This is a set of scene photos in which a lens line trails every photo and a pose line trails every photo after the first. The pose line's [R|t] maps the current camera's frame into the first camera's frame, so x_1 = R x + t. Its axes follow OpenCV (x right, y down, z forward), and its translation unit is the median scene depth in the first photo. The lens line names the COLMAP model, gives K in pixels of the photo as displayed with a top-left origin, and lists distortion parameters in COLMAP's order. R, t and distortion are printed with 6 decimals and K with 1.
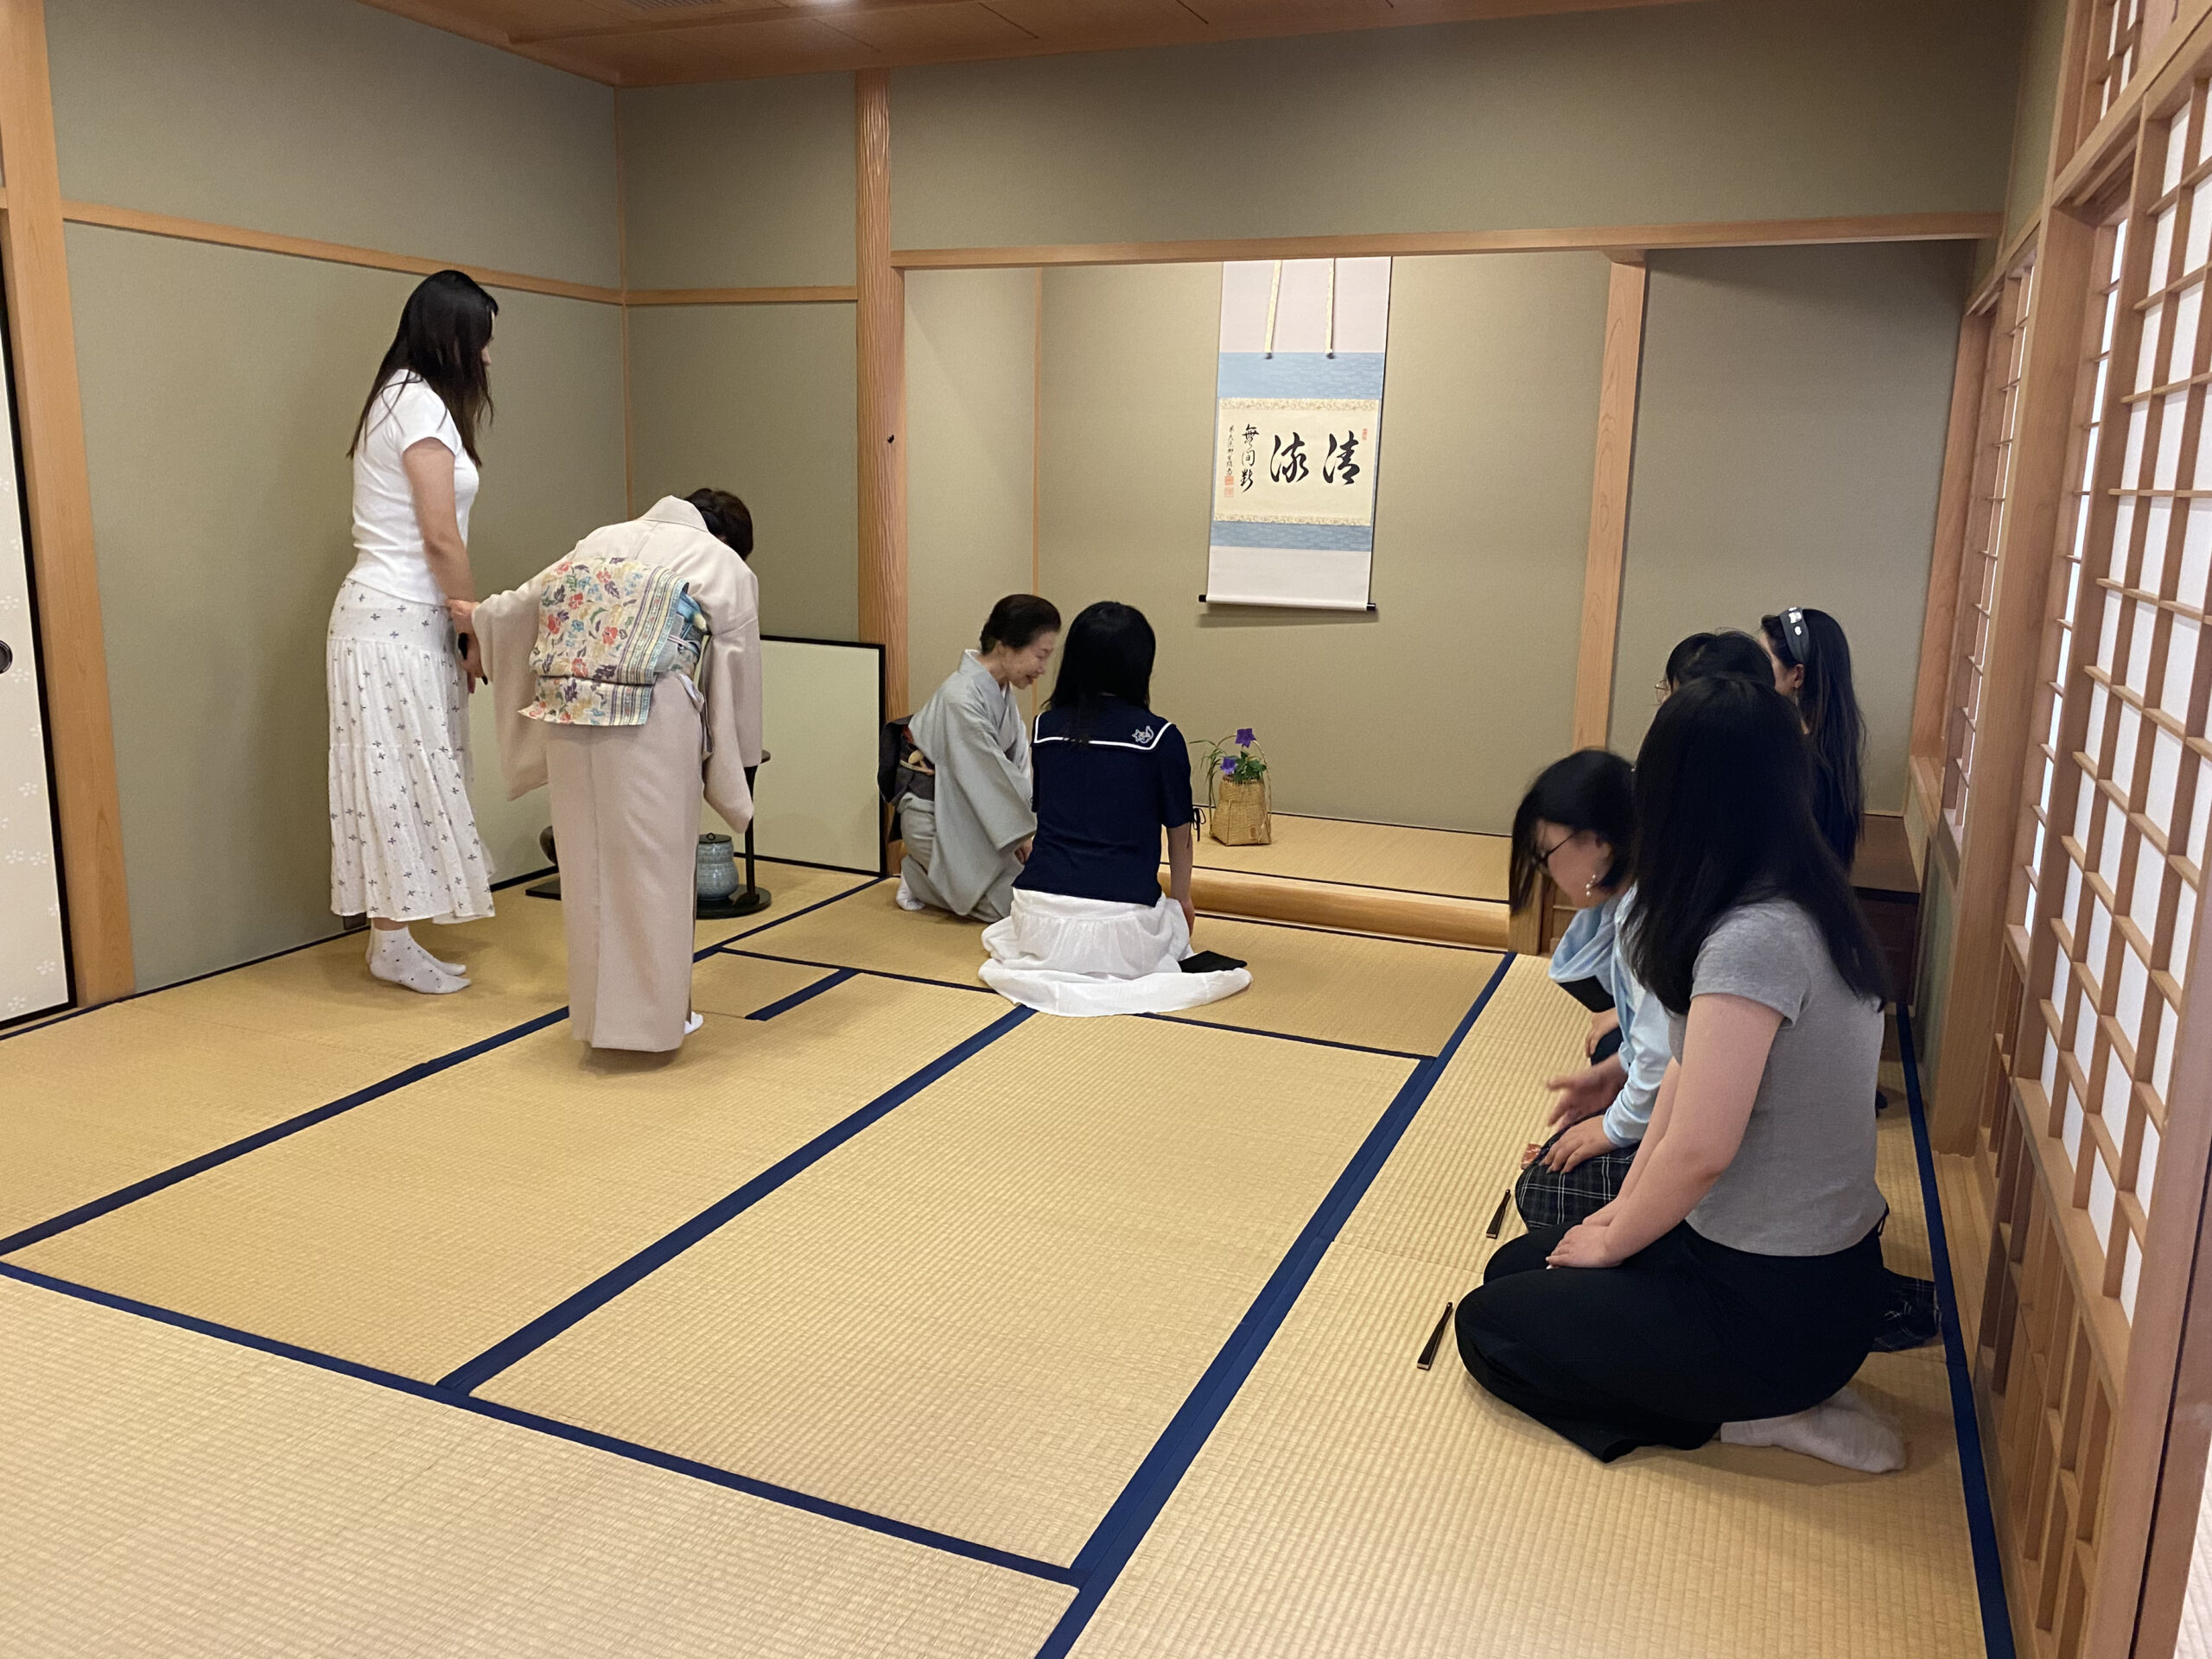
lens RADIAL K [[1665.8, 0, 1097.8], [0, 1665.8, 815.8], [0, 0, 1]] dist [0.001494, -0.021305]
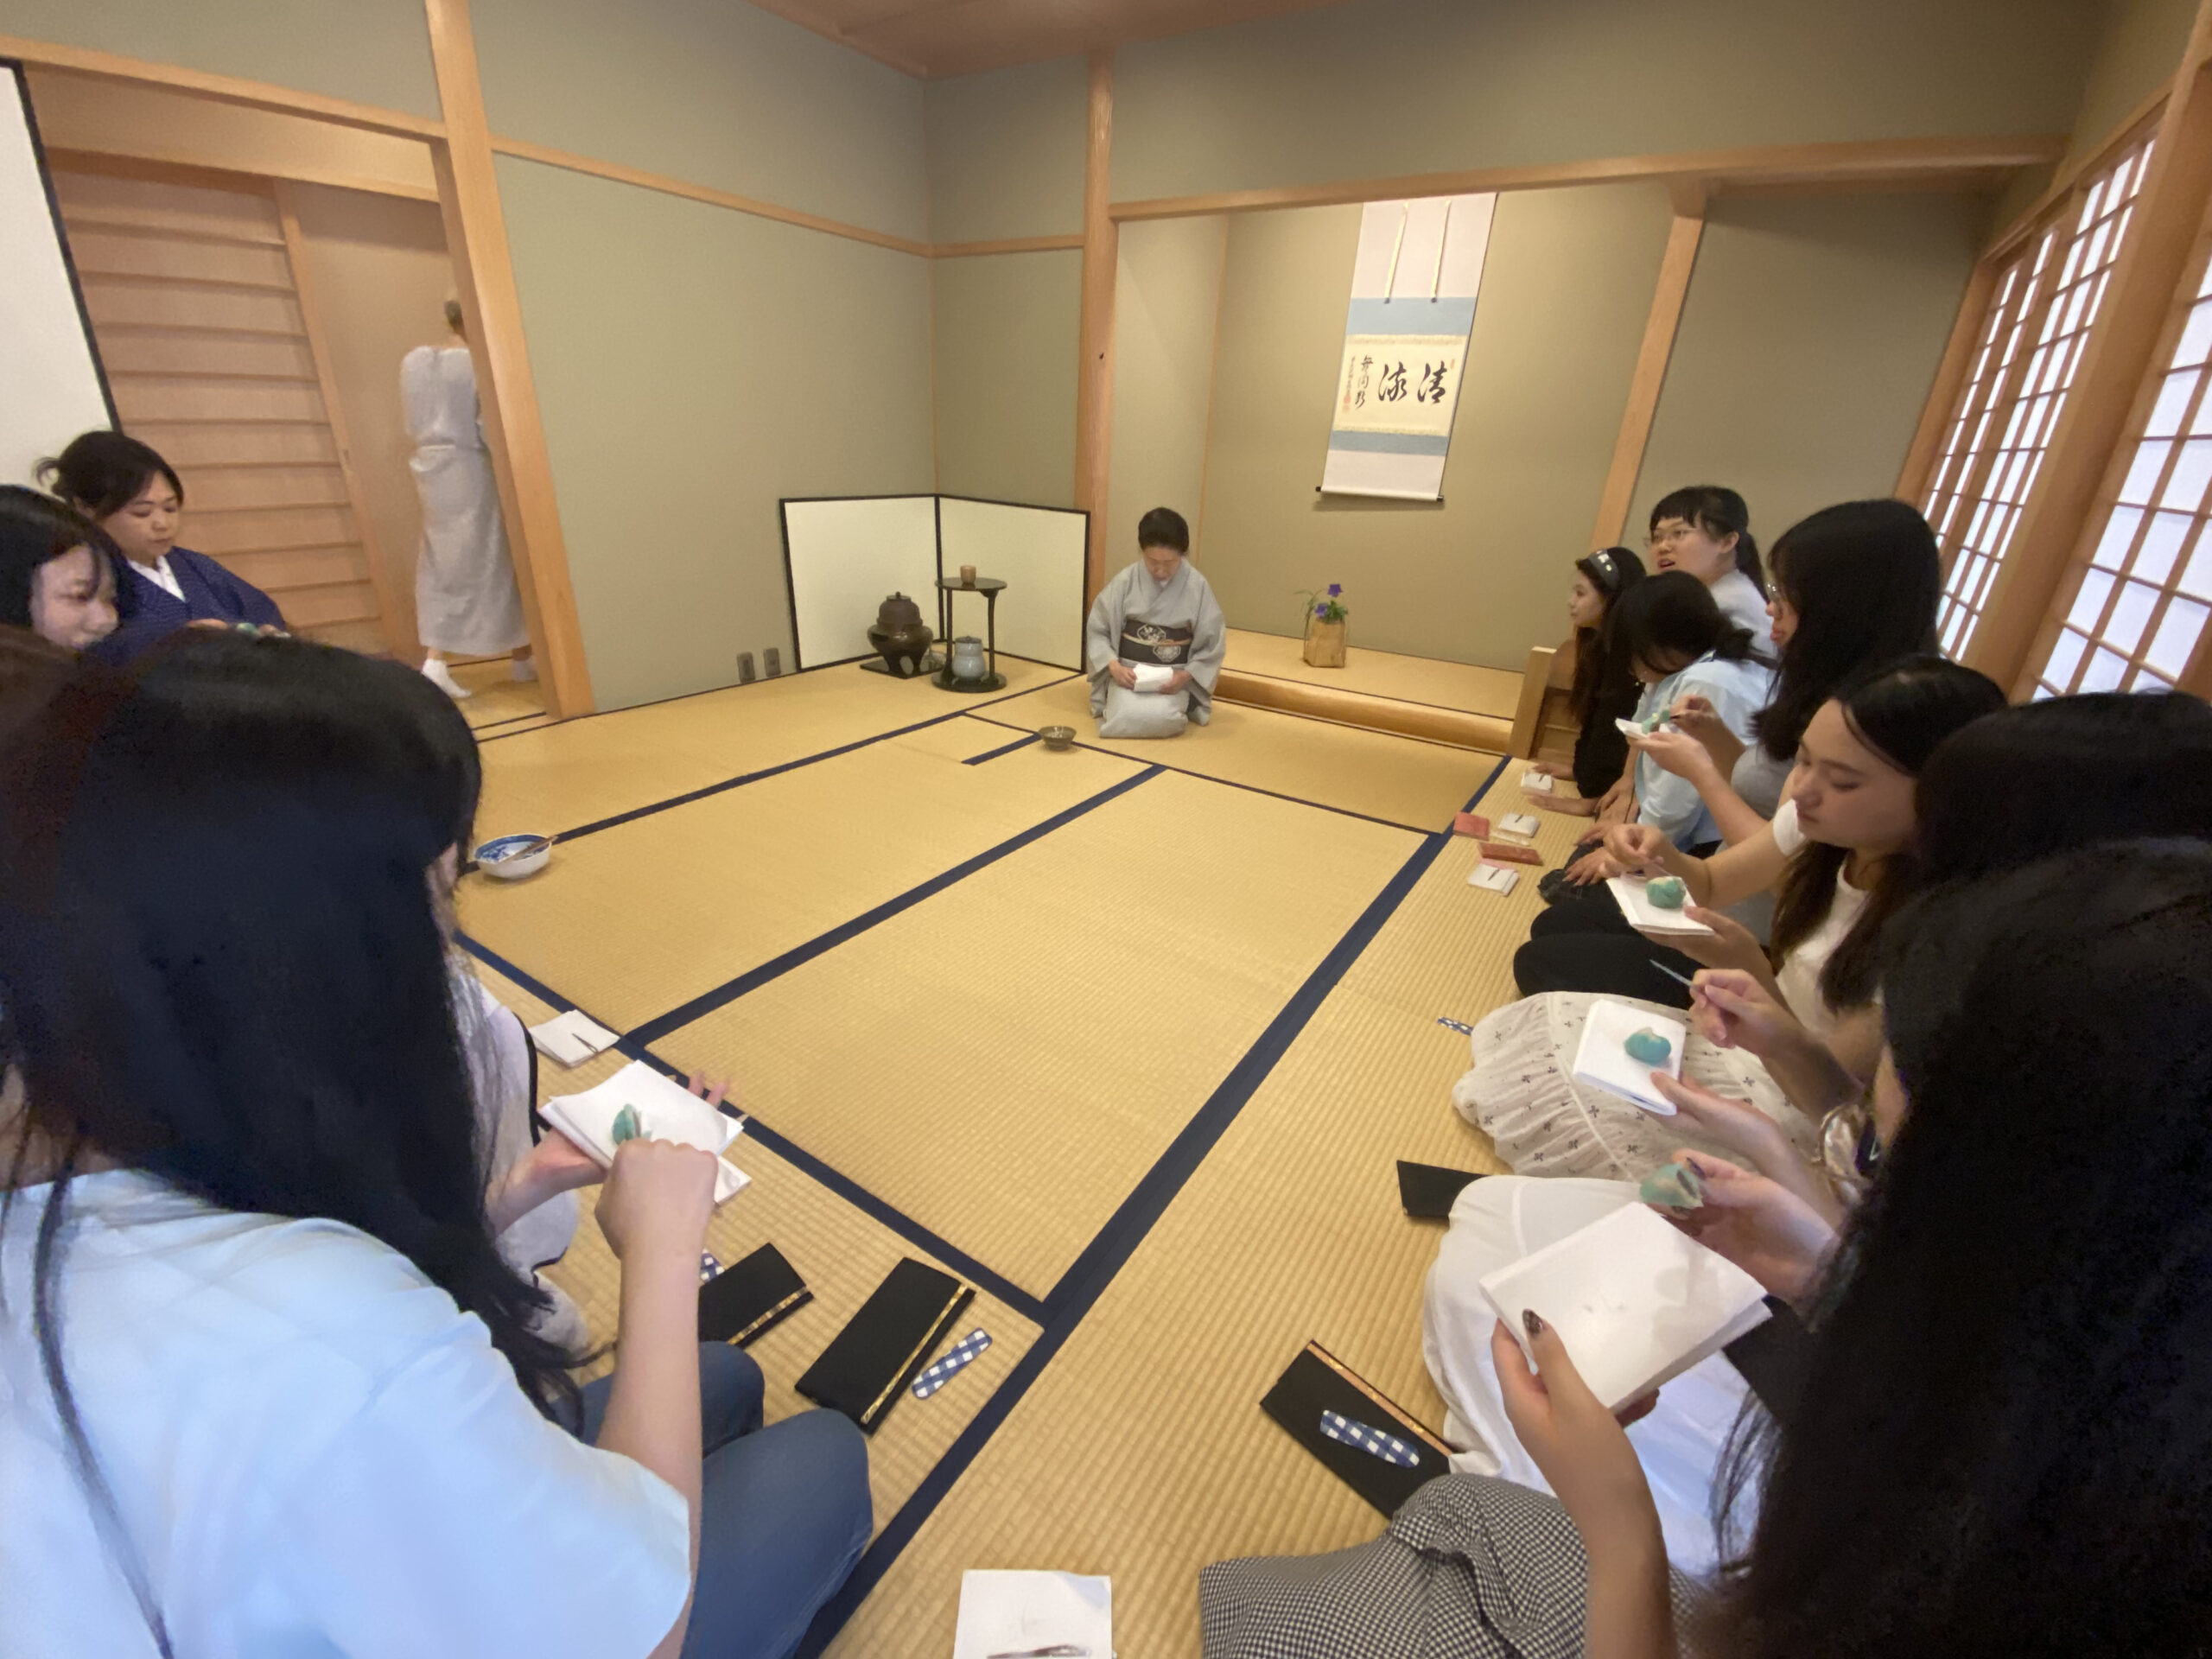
lens RADIAL K [[885.9, 0, 1100.1], [0, 885.9, 839.8], [0, 0, 1]] dist [0.002586, -0.001421]
pose [[0.982260, 0.095654, -0.161296, 0.034047], [-0.057952, 0.972859, 0.224022, 0.003328], [0.178347, -0.210701, 0.961144, 0.187156]]
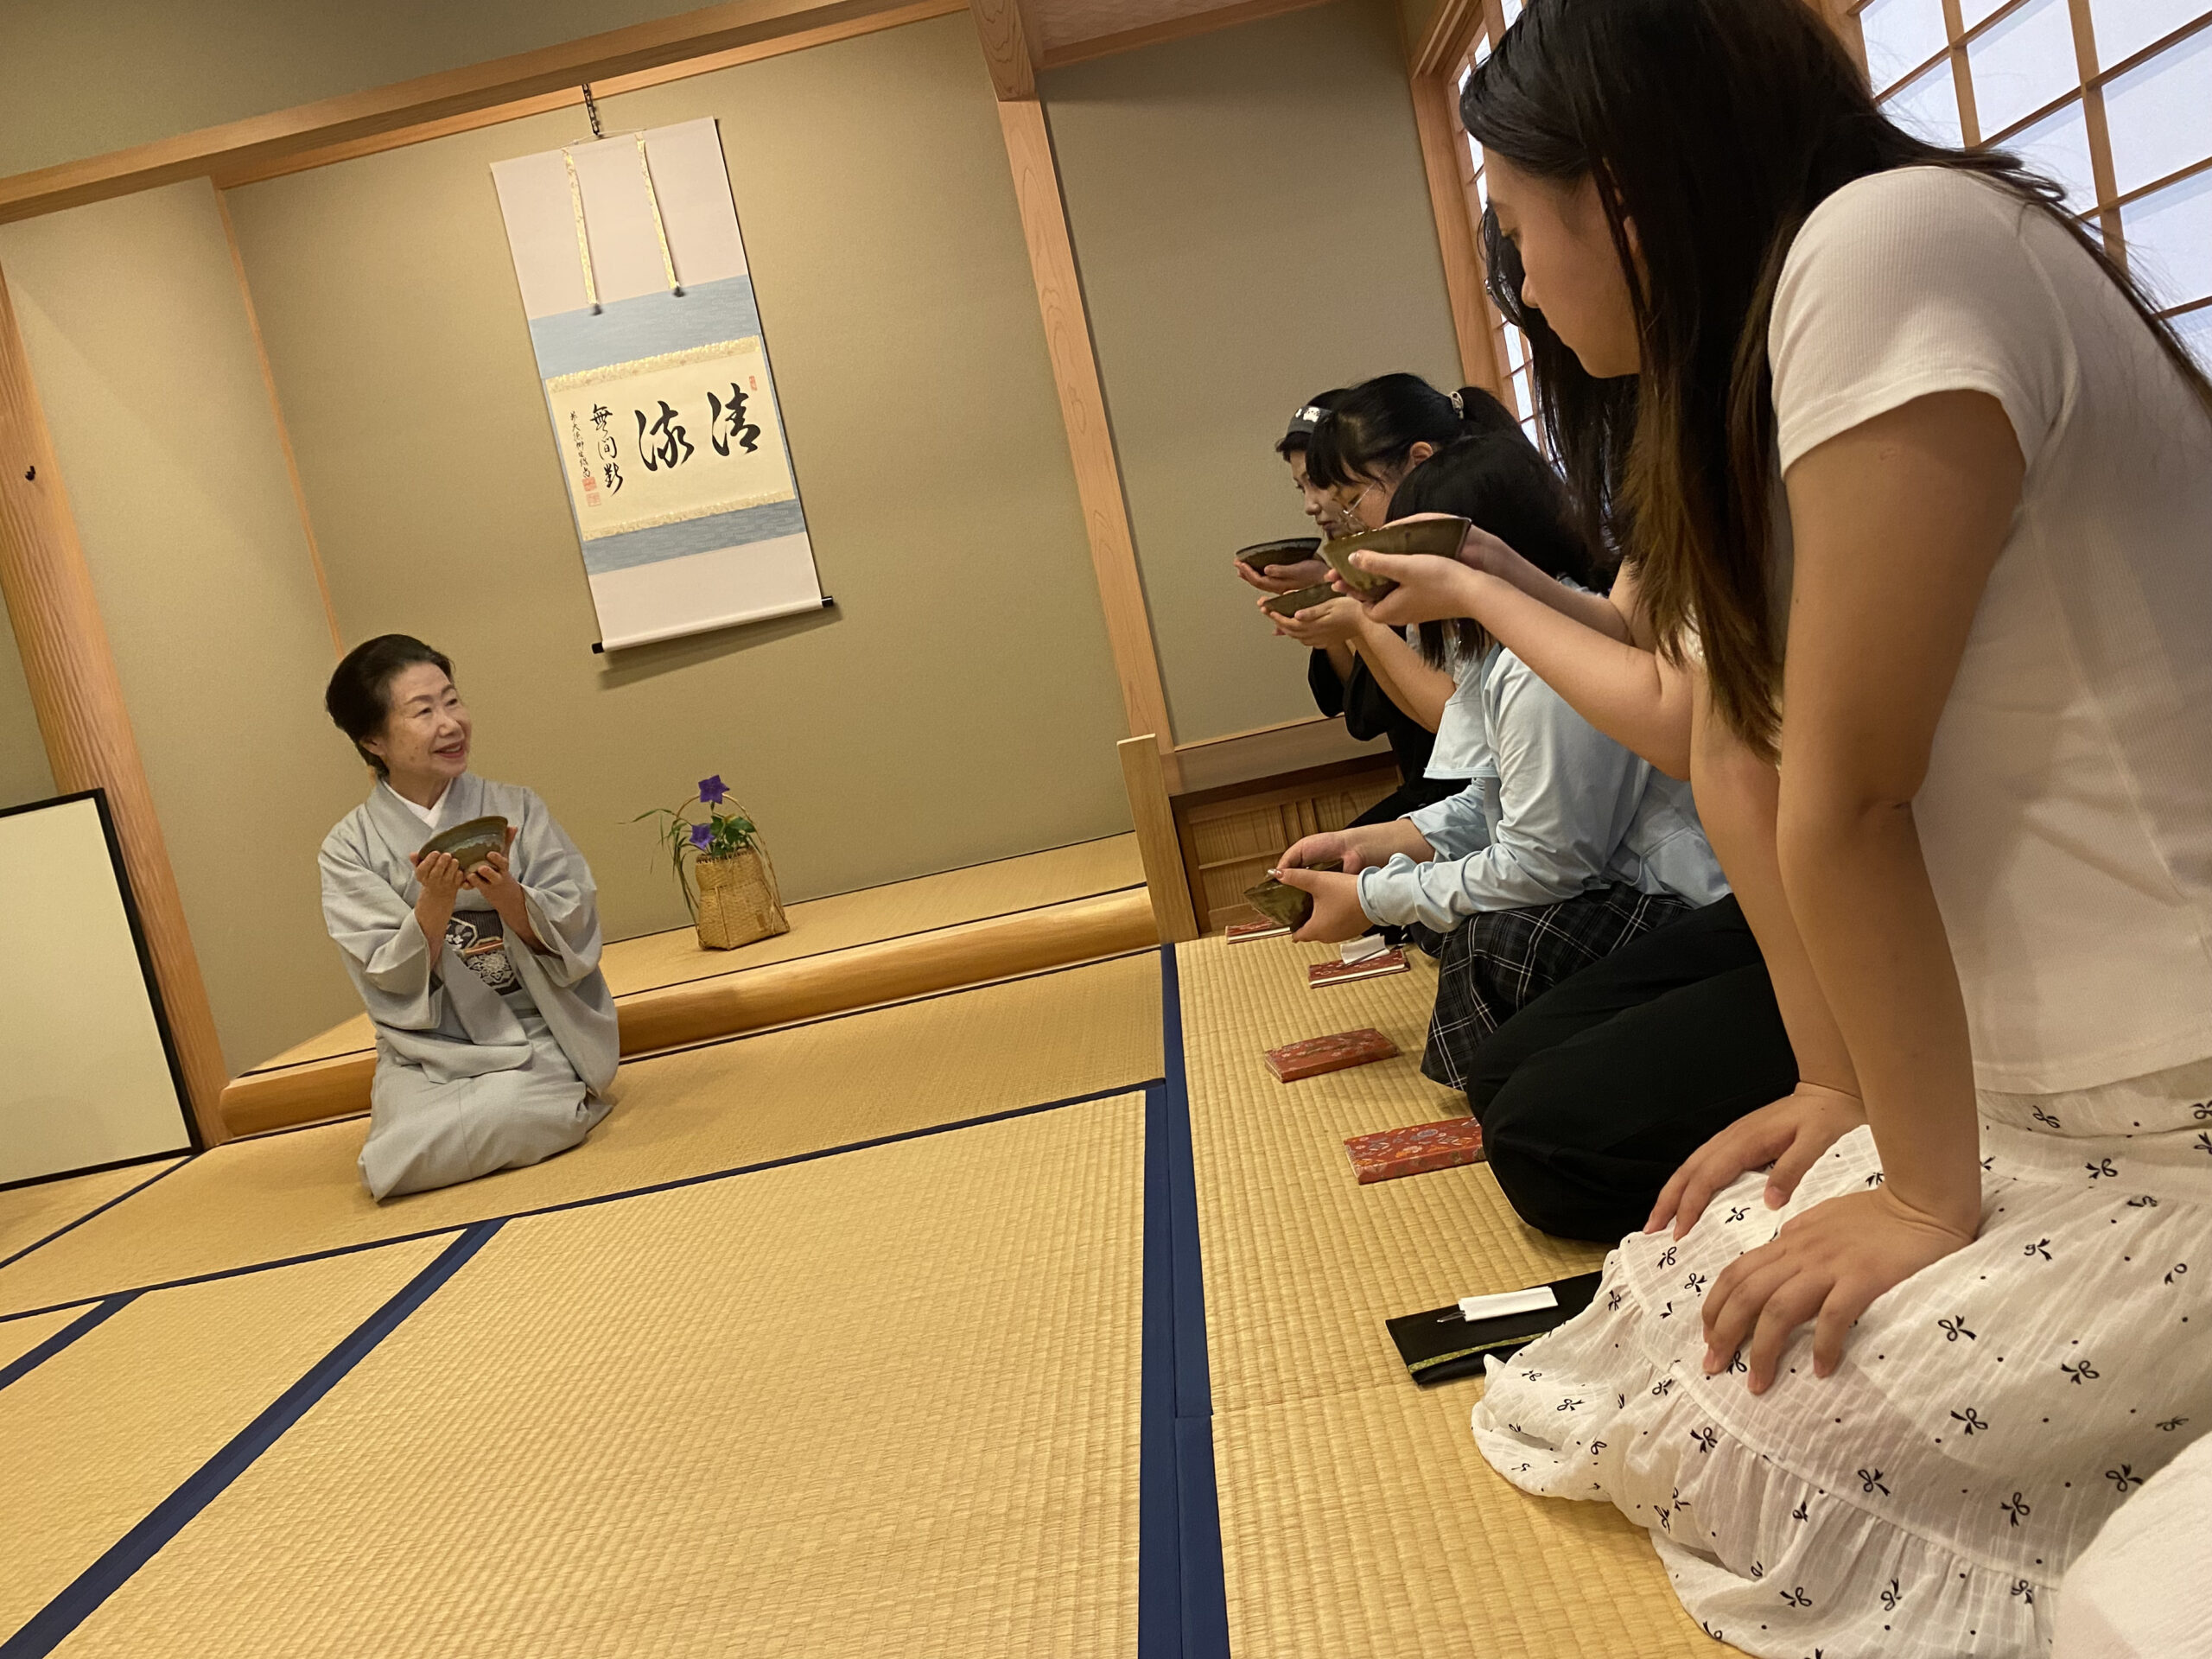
lens RADIAL K [[1665.8, 0, 1110.5], [0, 1665.8, 817.8], [0, 0, 1]] dist [0.001494, -0.021305]
pose [[0.904099, -0.260603, 0.338662, 0.000132], [0.303110, 0.949728, -0.078364, 0.070253], [-0.301214, 0.173501, 0.937639, 0.300631]]
